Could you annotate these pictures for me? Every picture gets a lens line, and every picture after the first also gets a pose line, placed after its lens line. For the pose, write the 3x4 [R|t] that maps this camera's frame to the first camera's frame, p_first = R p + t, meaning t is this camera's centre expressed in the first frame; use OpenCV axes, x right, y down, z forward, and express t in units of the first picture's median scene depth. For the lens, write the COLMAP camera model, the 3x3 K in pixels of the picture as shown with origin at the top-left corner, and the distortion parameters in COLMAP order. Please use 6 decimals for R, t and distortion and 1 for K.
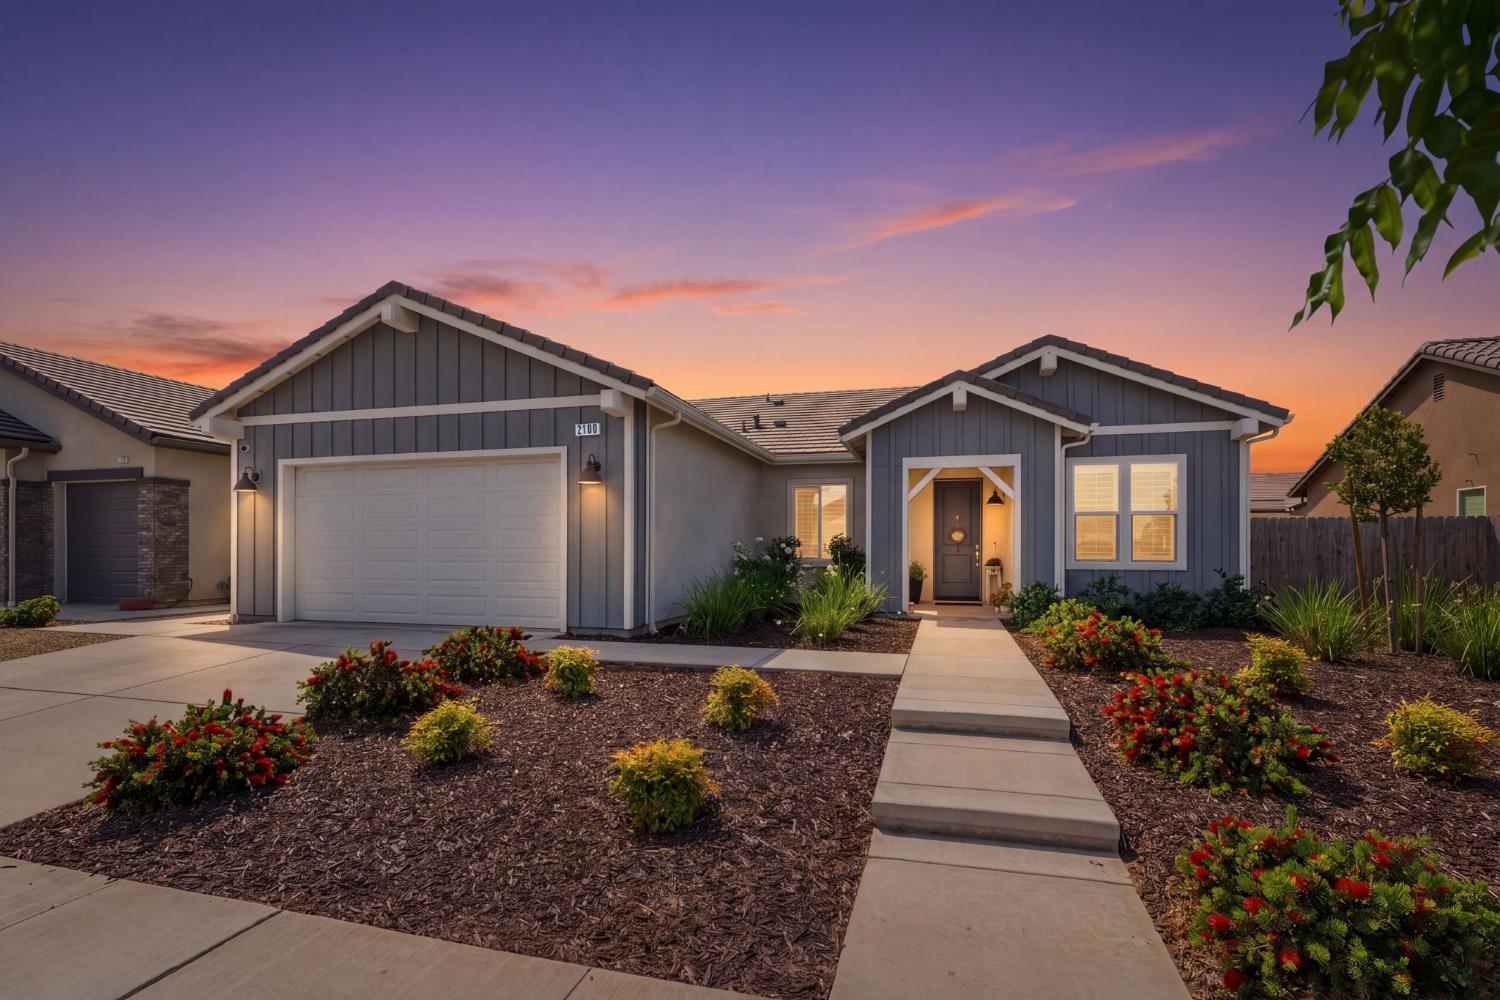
lens RADIAL K [[716.1, 0, 737.5], [0, 716.1, 550.3], [0, 0, 1]] dist [-0.014834, -0.000228]
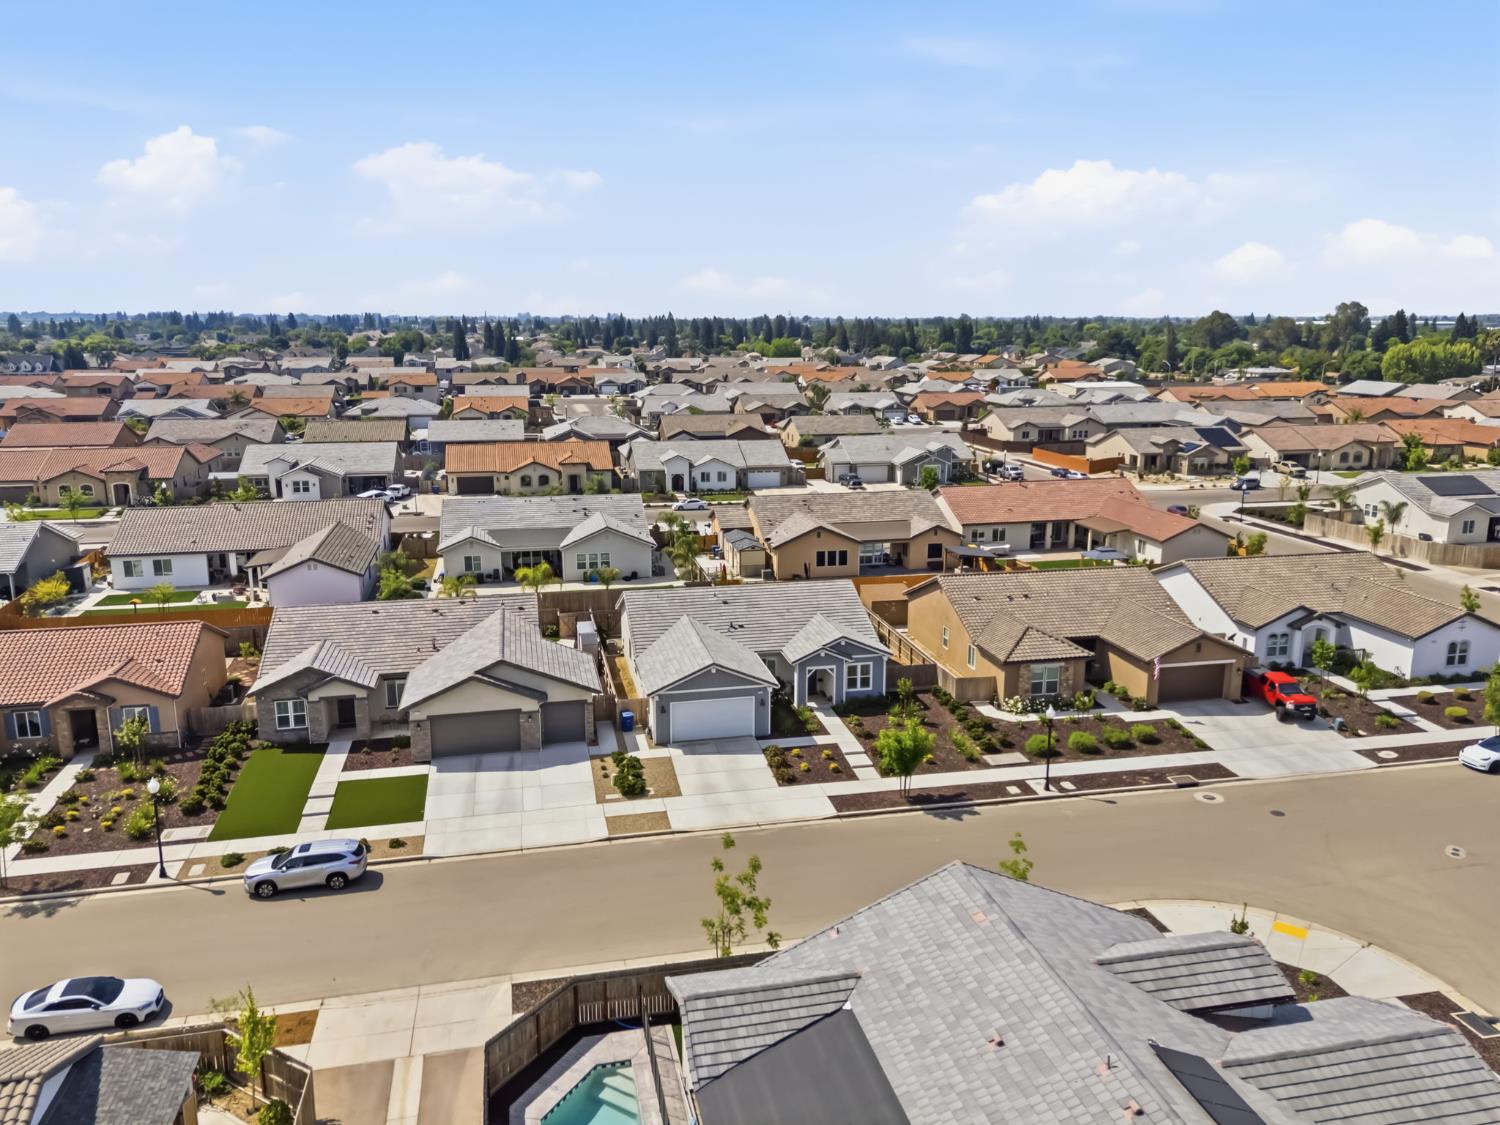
lens RADIAL K [[1098.3, 0, 751.8], [0, 1098.3, 567.0], [0, 0, 1]] dist [0.077700, -0.068570]
pose [[0.879923, -0.106303, 0.463072, -2.663030], [-0.000122, 0.974598, 0.223961, -1.964149], [-0.475117, -0.197125, 0.857558, -3.721483]]
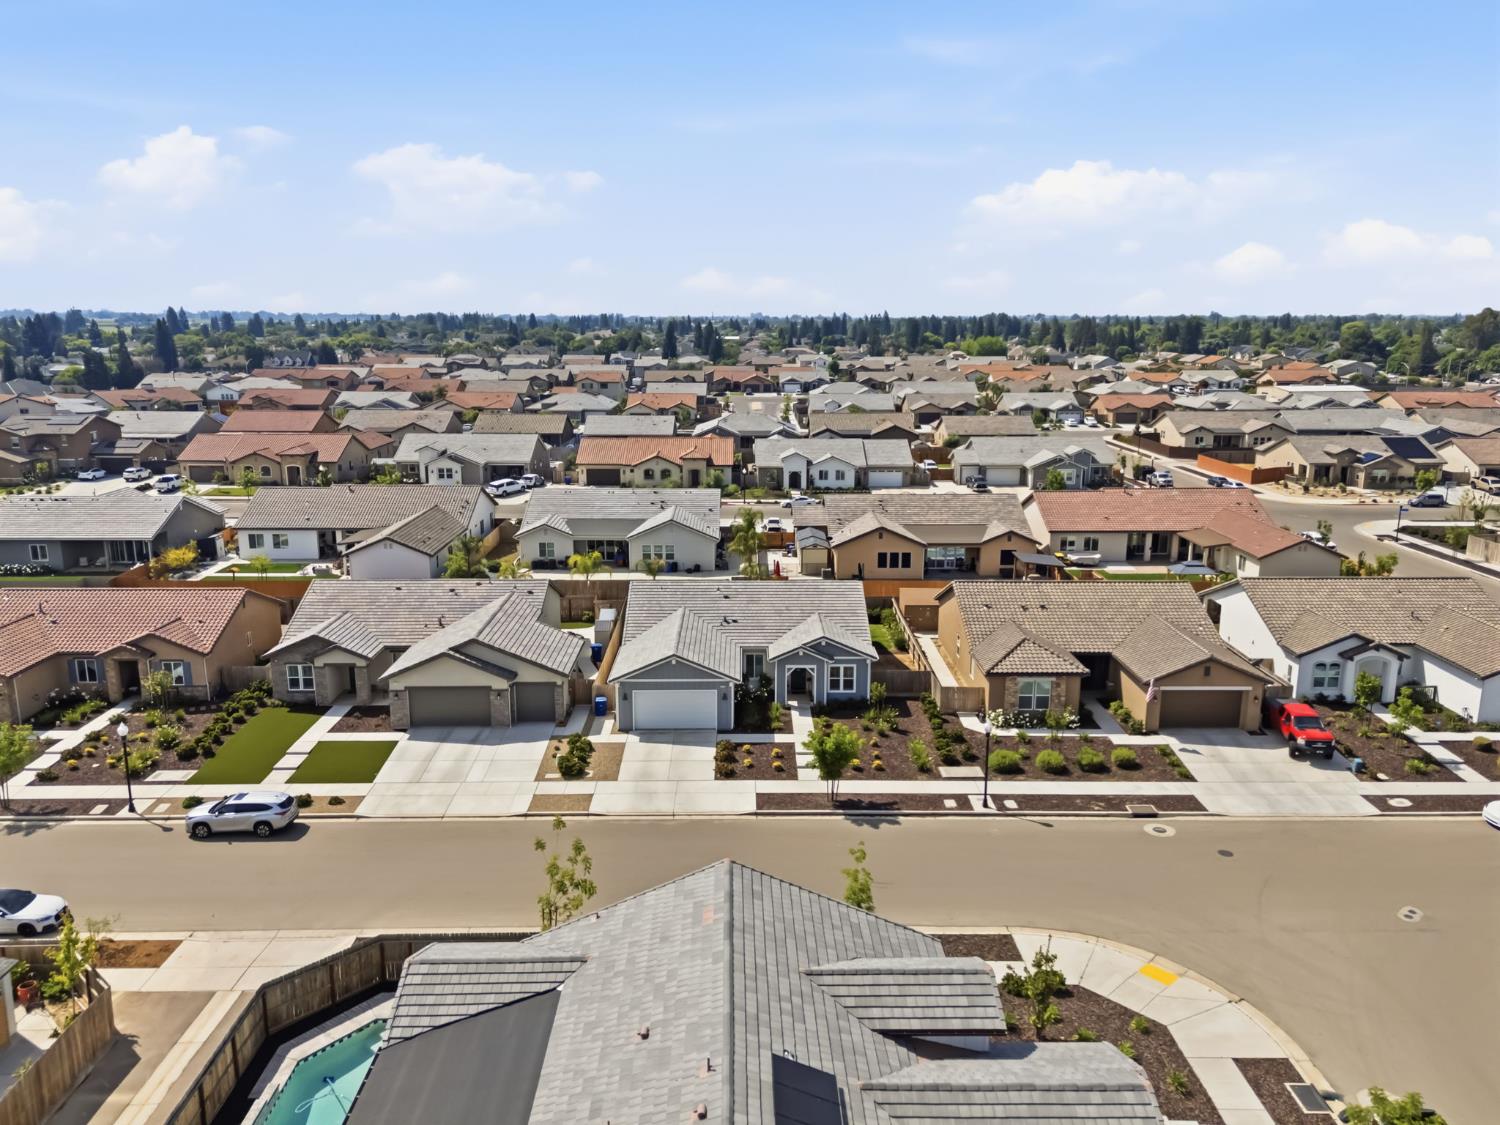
lens RADIAL K [[1098.3, 0, 751.8], [0, 1098.3, 567.0], [0, 0, 1]] dist [0.077700, -0.068570]
pose [[0.958202, -0.063928, 0.278859, -1.522191], [-0.000400, 0.974414, 0.224760, -1.953913], [-0.286092, -0.215477, 0.933660, -4.231706]]
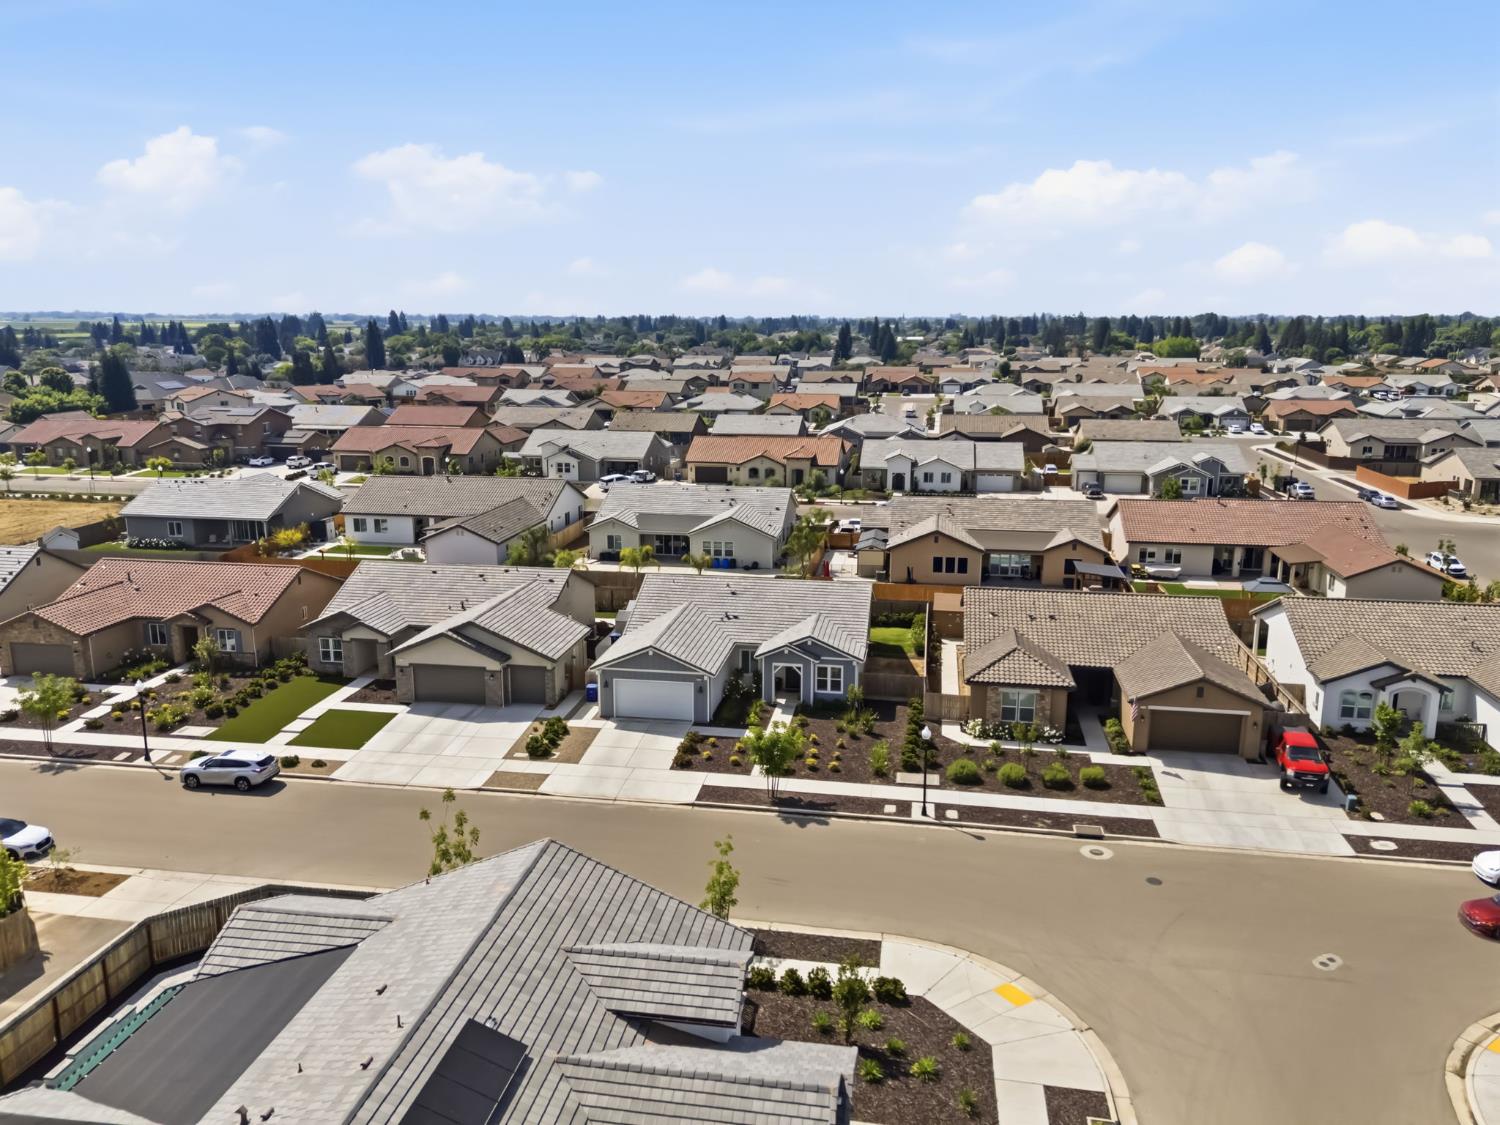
lens RADIAL K [[1098.3, 0, 751.8], [0, 1098.3, 567.0], [0, 0, 1]] dist [0.077700, -0.068570]
pose [[0.993479, -0.025741, 0.111073, -0.506636], [0.000199, 0.974572, 0.224076, -1.950901], [-0.114017, -0.222593, 0.968221, -4.513607]]
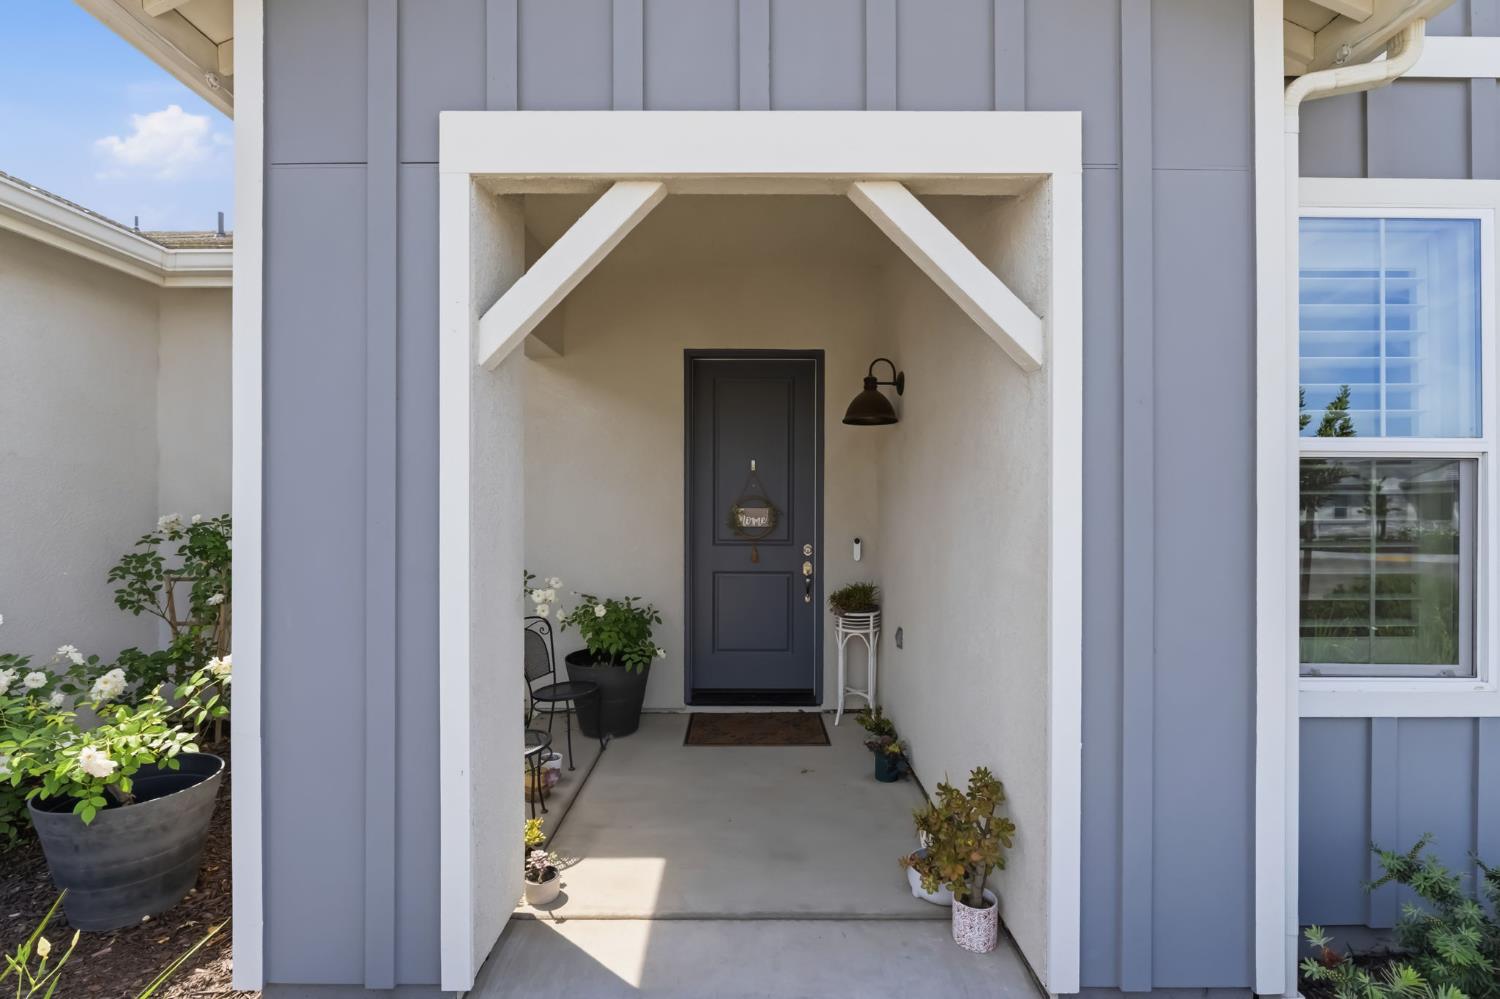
lens RADIAL K [[681.3, 0, 744.1], [0, 681.3, 496.8], [0, 0, 1]] dist [-0.003117, -0.000284]
pose [[0.962705, -0.000063, 0.270554, 0.269219], [0.000190, 1.000000, -0.000444, -0.038253], [-0.270554, 0.000479, 0.962705, 0.860460]]
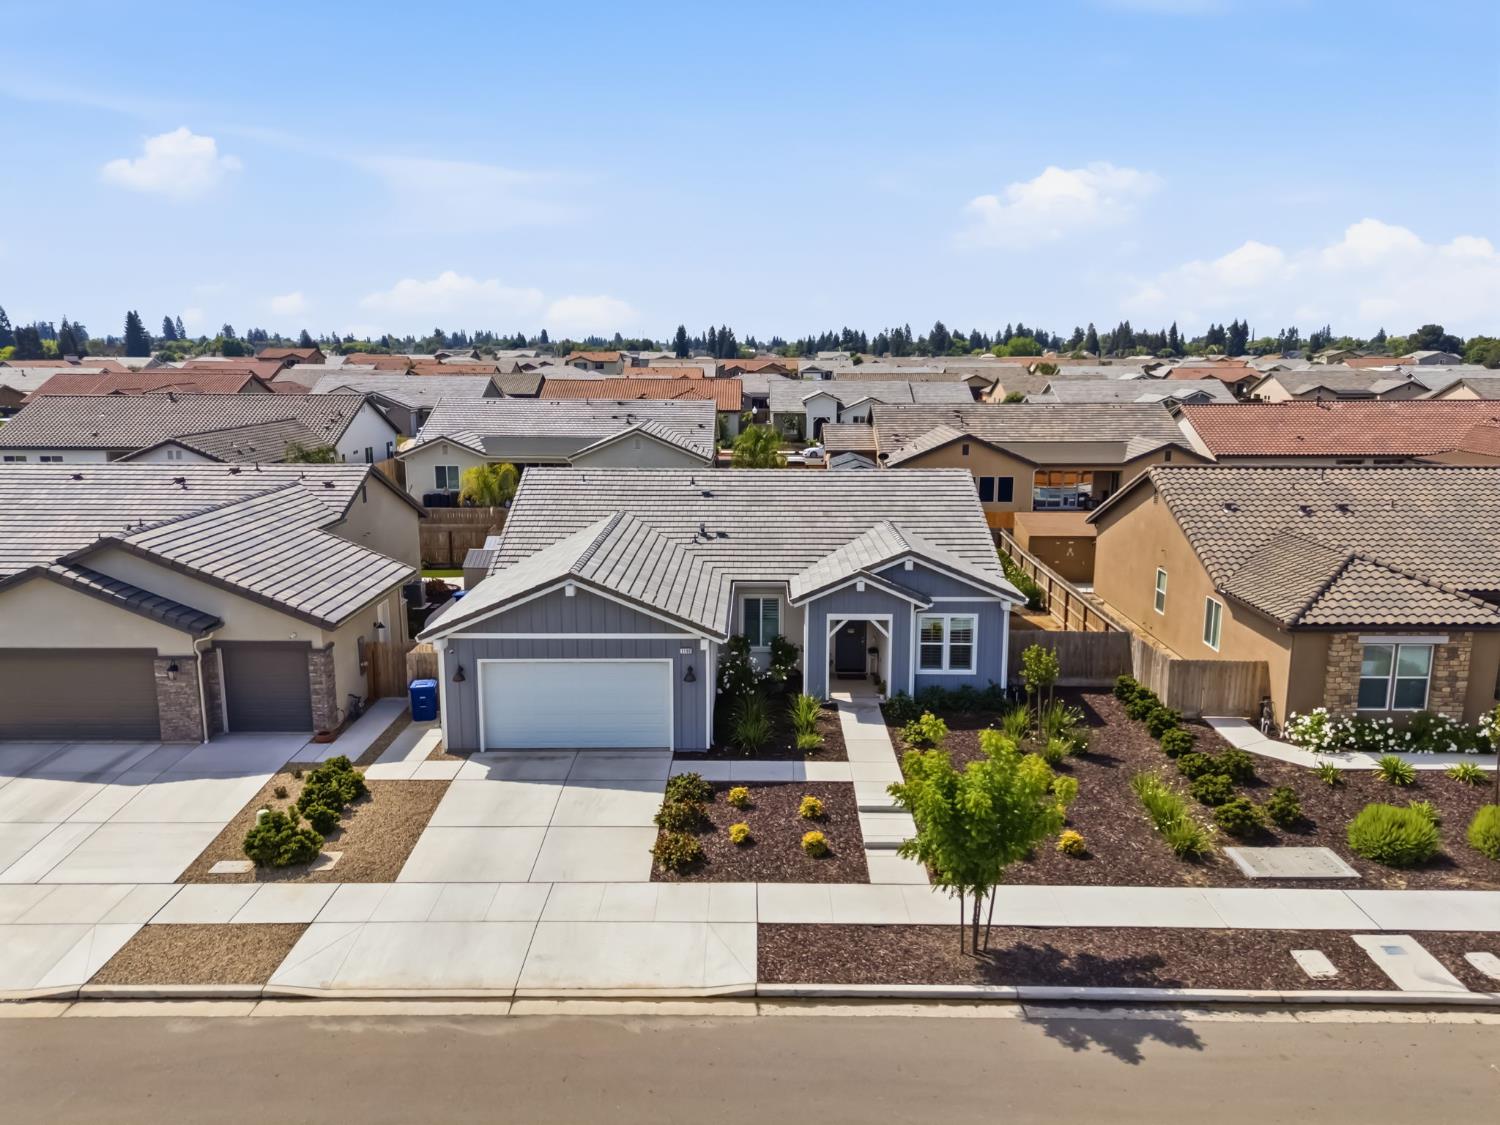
lens RADIAL K [[1100.8, 0, 752.5], [0, 1100.8, 567.9], [0, 0, 1]] dist [0.074385, -0.069486]
pose [[0.962330, -0.054267, 0.266413, -0.655230], [-0.000132, 0.979785, 0.200056, -0.792036], [-0.271884, -0.192555, 0.942869, -1.450118]]
